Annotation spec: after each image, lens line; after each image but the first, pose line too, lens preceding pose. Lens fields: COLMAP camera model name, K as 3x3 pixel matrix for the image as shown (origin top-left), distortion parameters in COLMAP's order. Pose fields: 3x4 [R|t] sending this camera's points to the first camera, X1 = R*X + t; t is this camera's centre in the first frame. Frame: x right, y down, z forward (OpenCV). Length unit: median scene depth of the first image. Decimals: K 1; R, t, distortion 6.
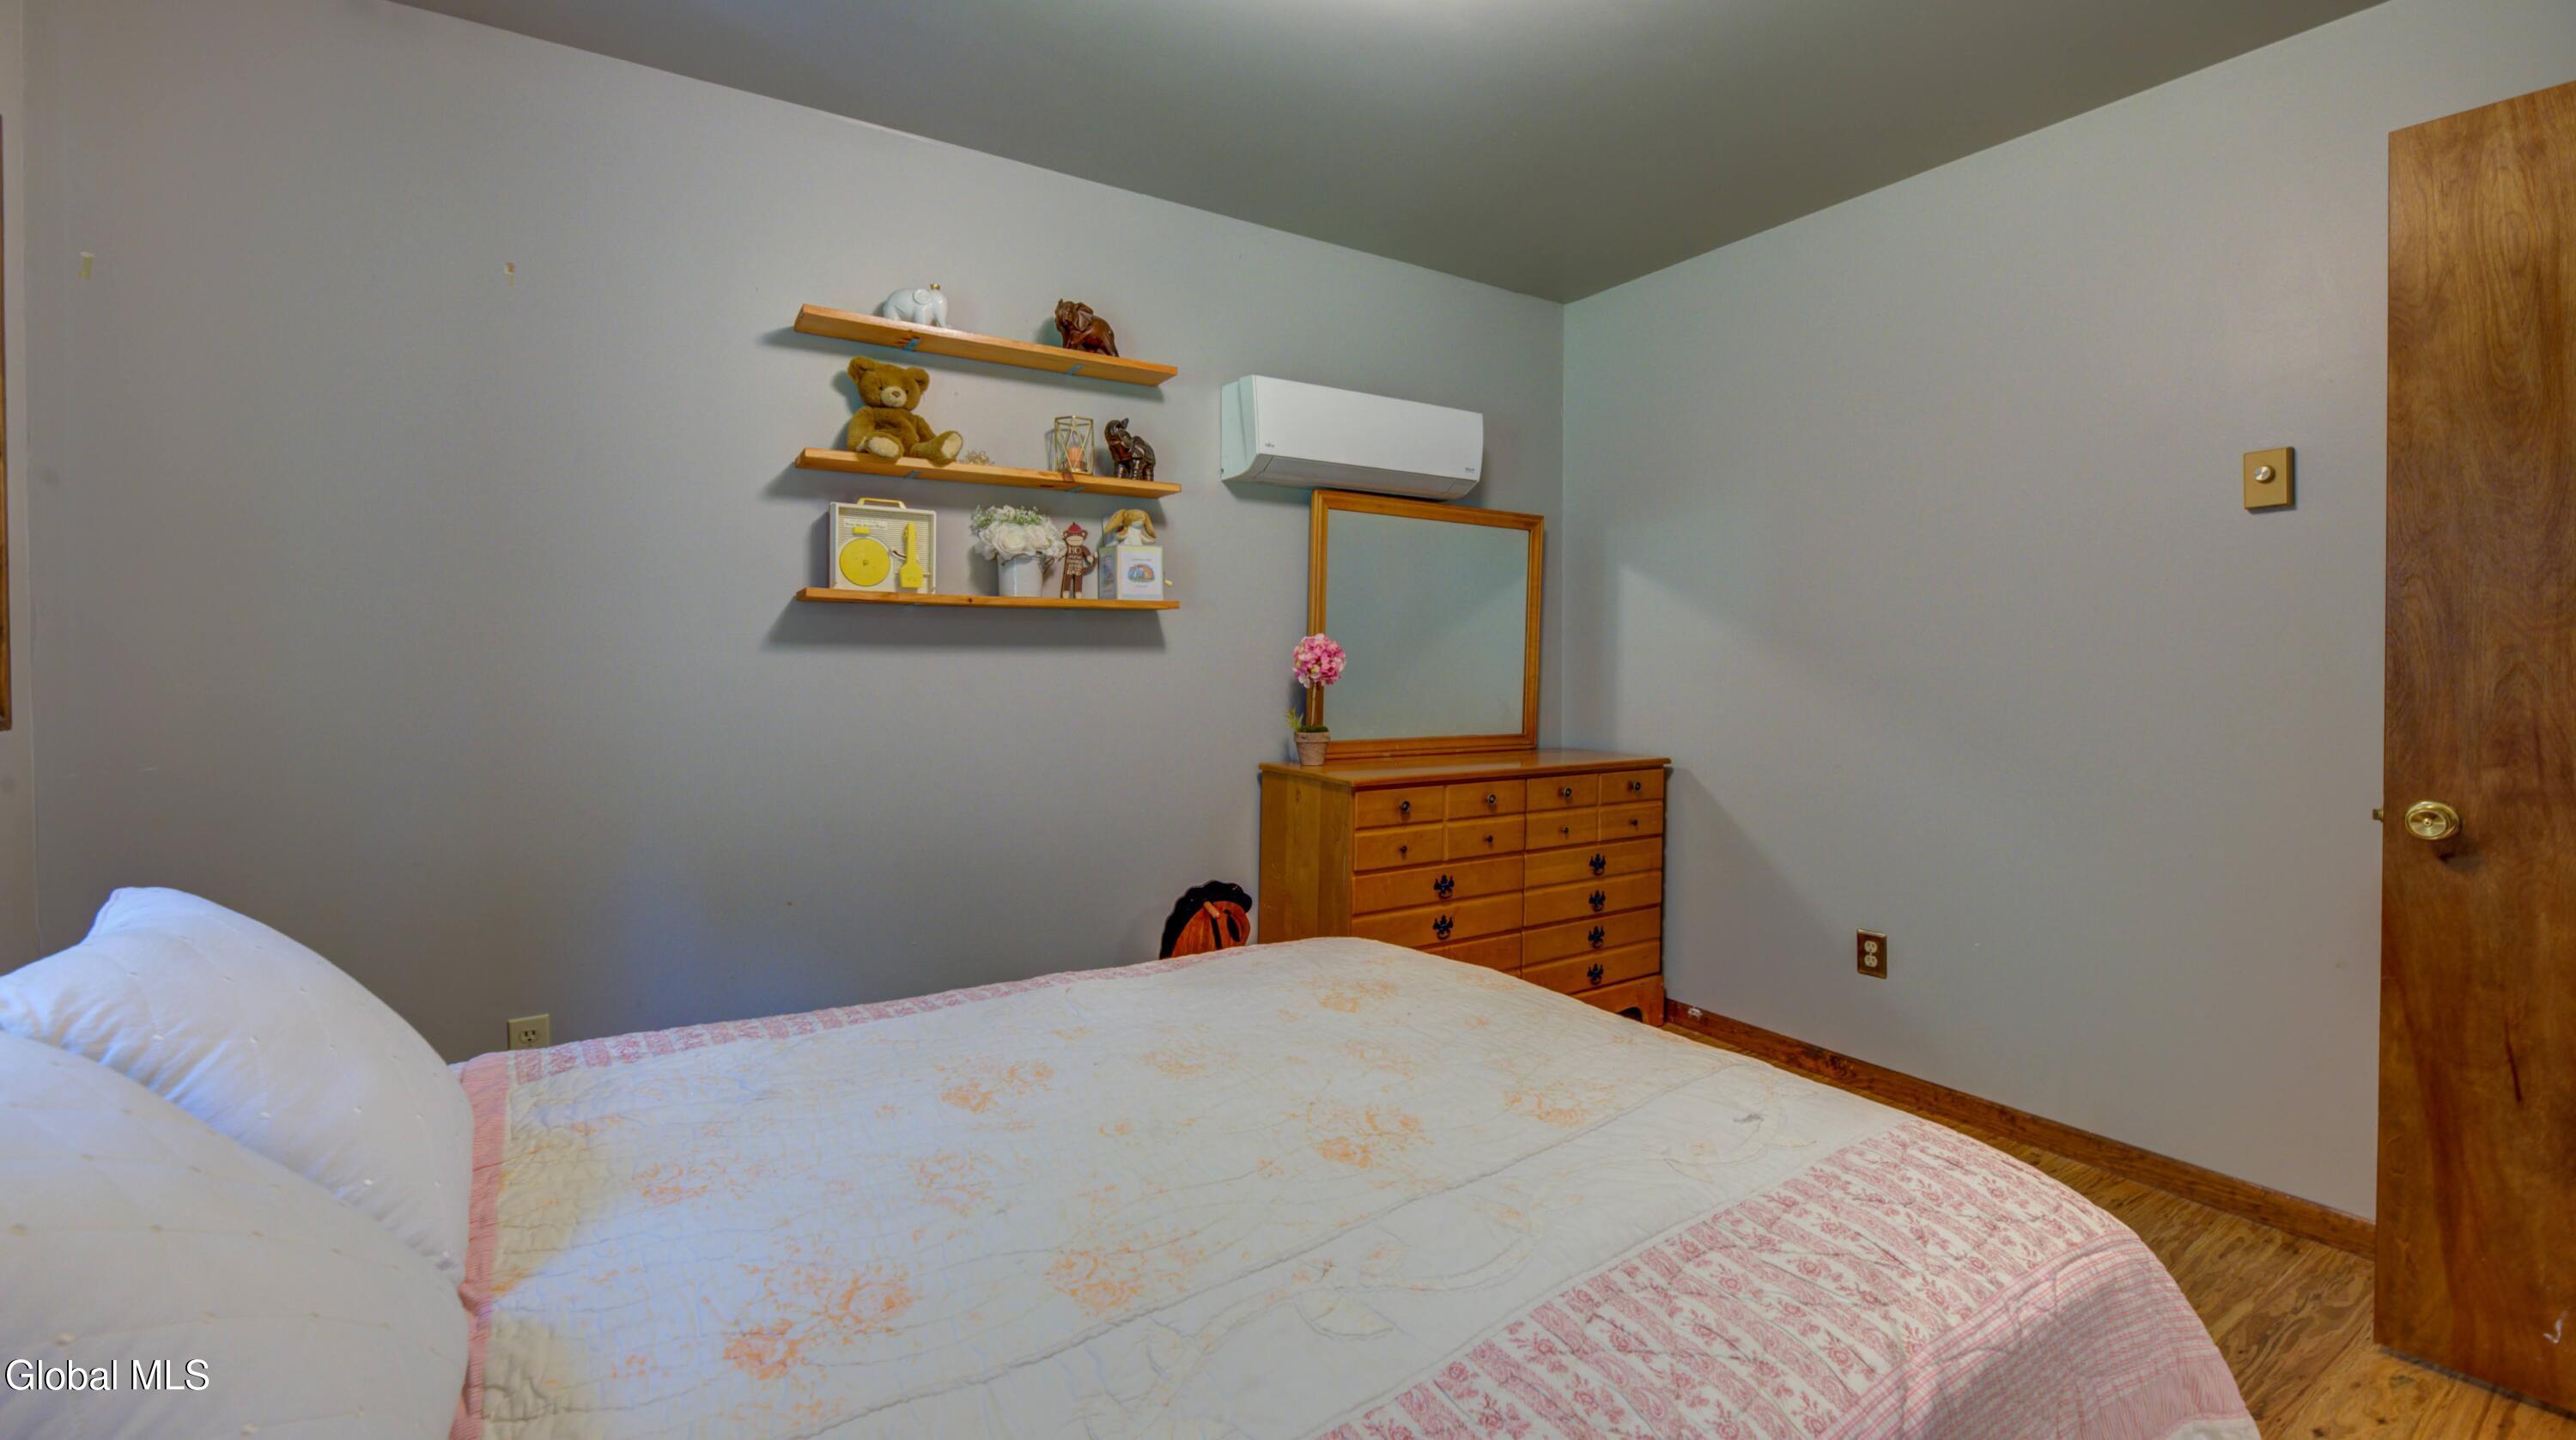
lens RADIAL K [[1075.0, 0, 1287.9], [0, 1075.0, 656.1], [0, 0, 1]] dist [0.000148, 0.000004]
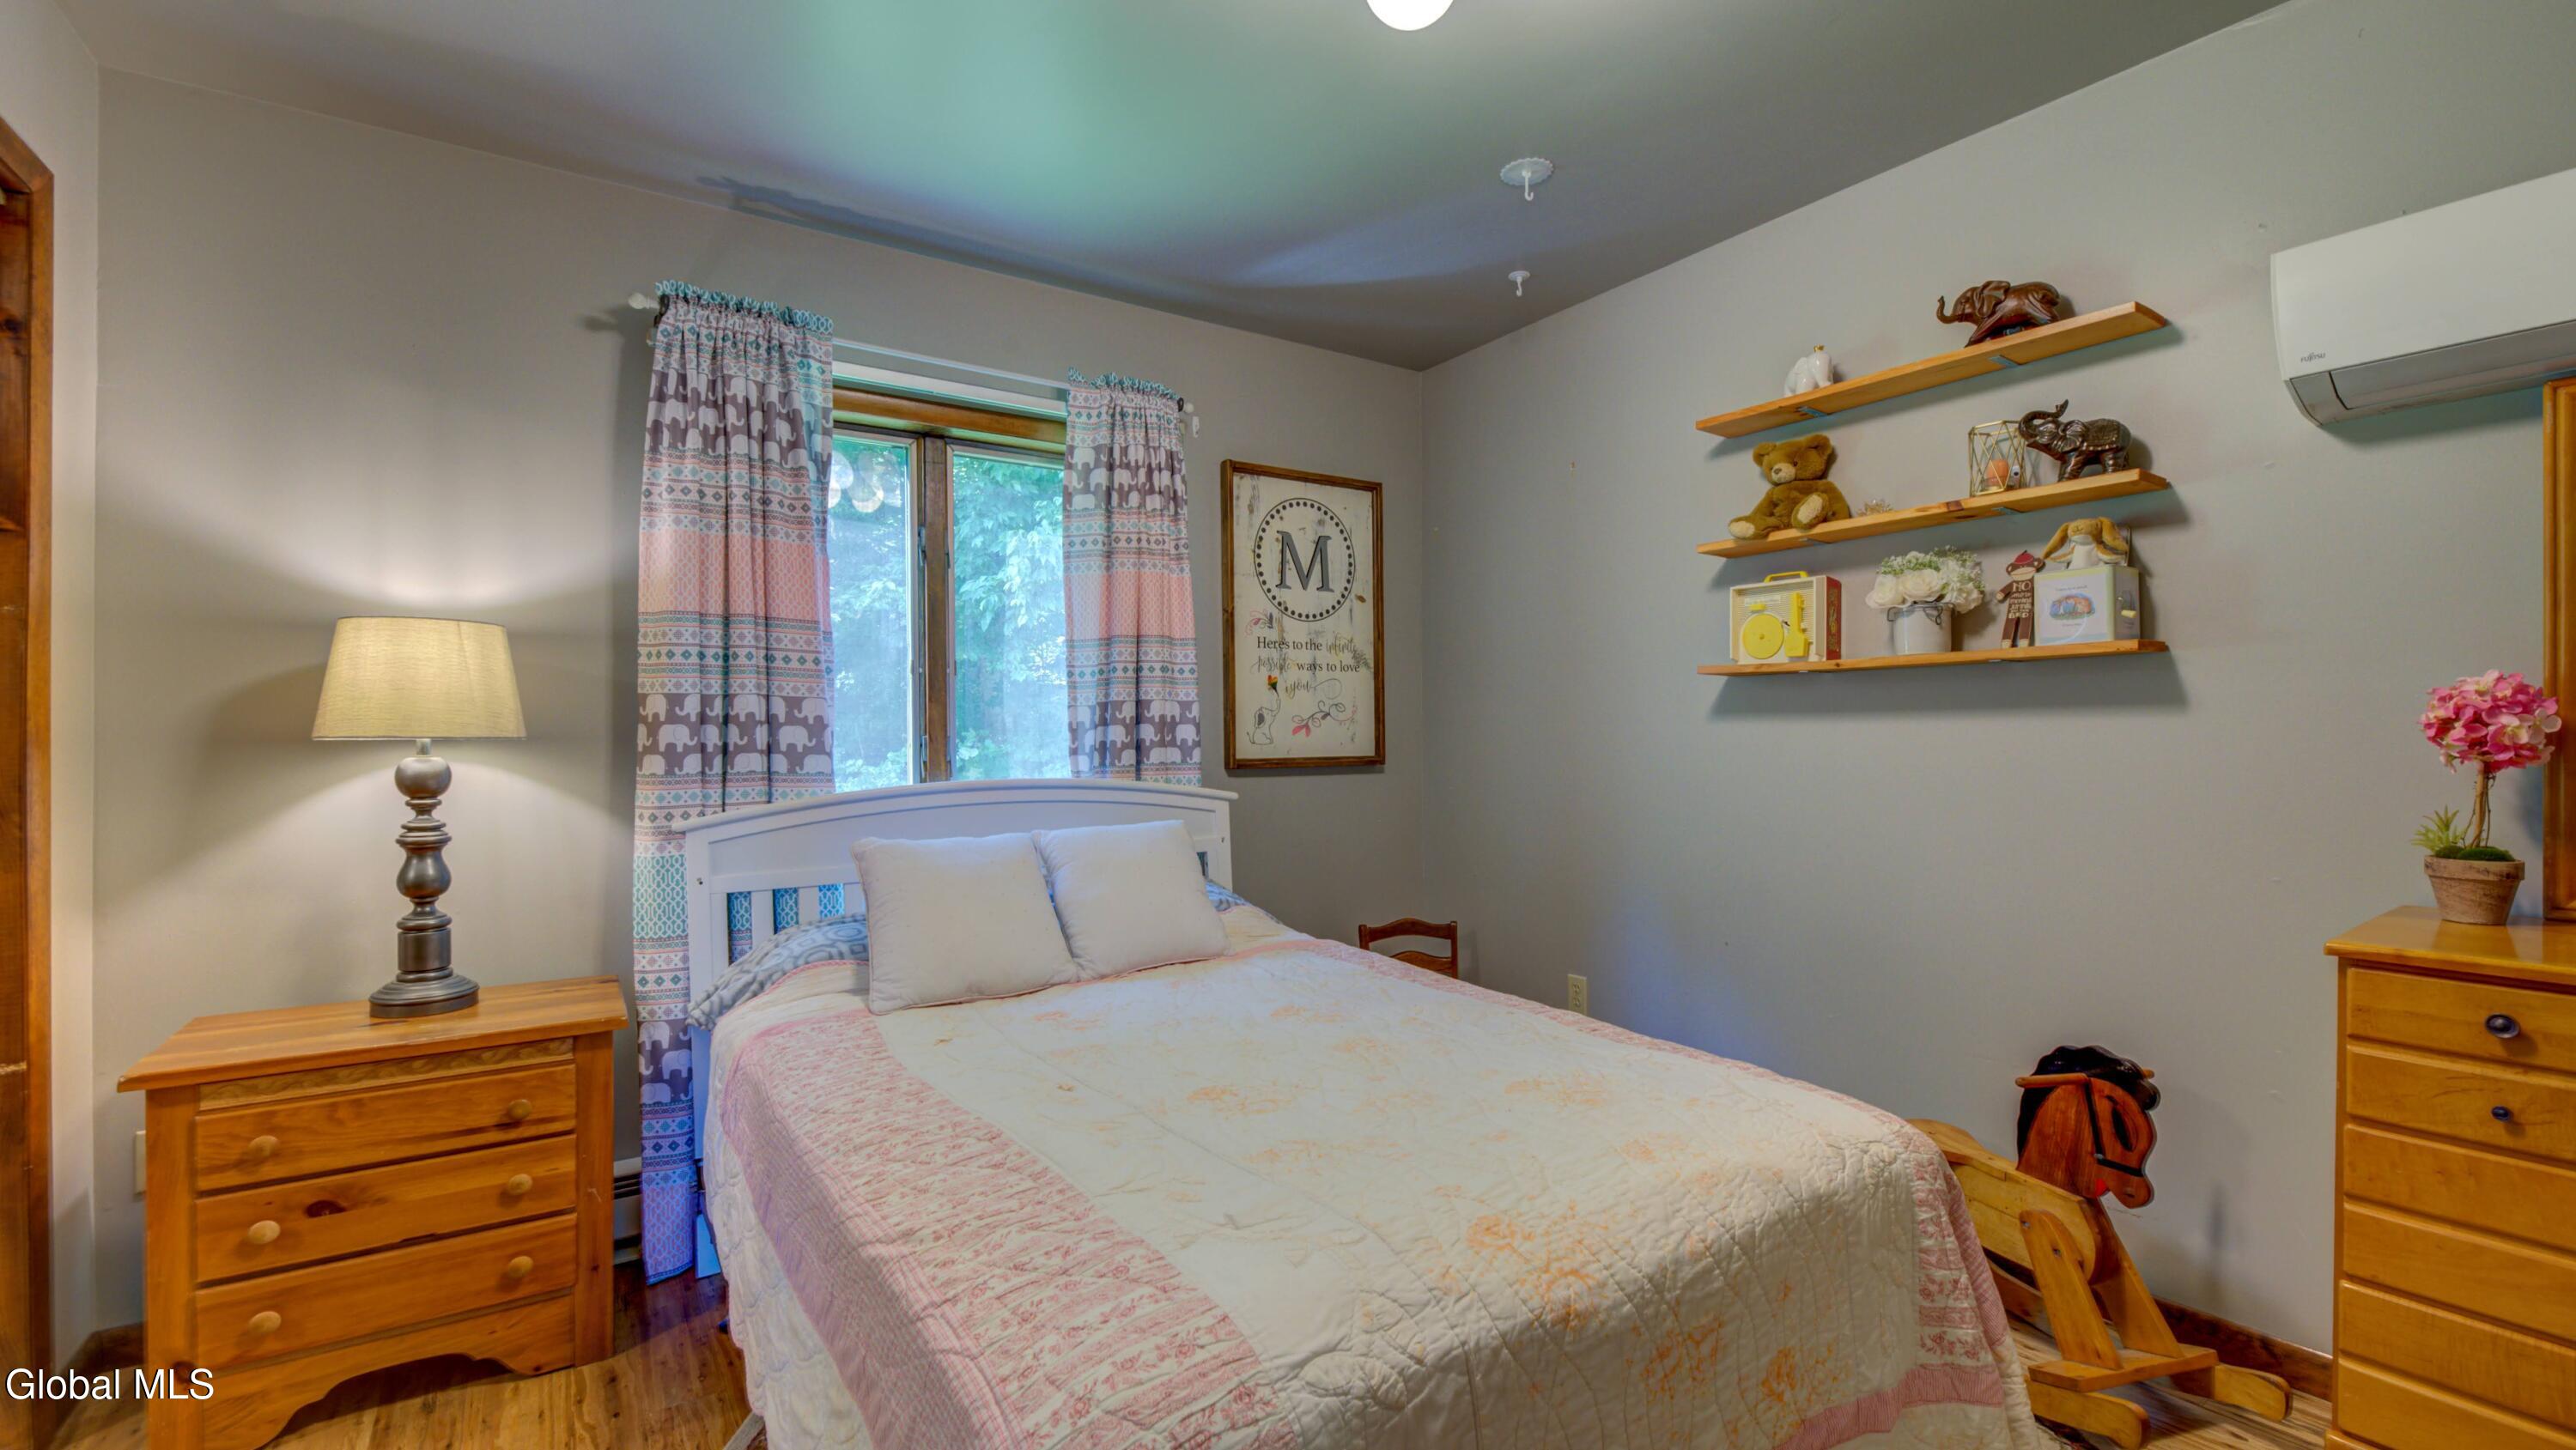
lens RADIAL K [[1056.0, 0, 1288.0], [0, 1056.0, 725.0], [0, 0, 1]] dist [0.001934, 0.000226]
pose [[0.027063, -0.016202, -0.999502, 0.576217], [-0.002217, 0.999865, -0.016268, 0.016333], [0.999631, 0.002656, 0.027024, 0.456634]]
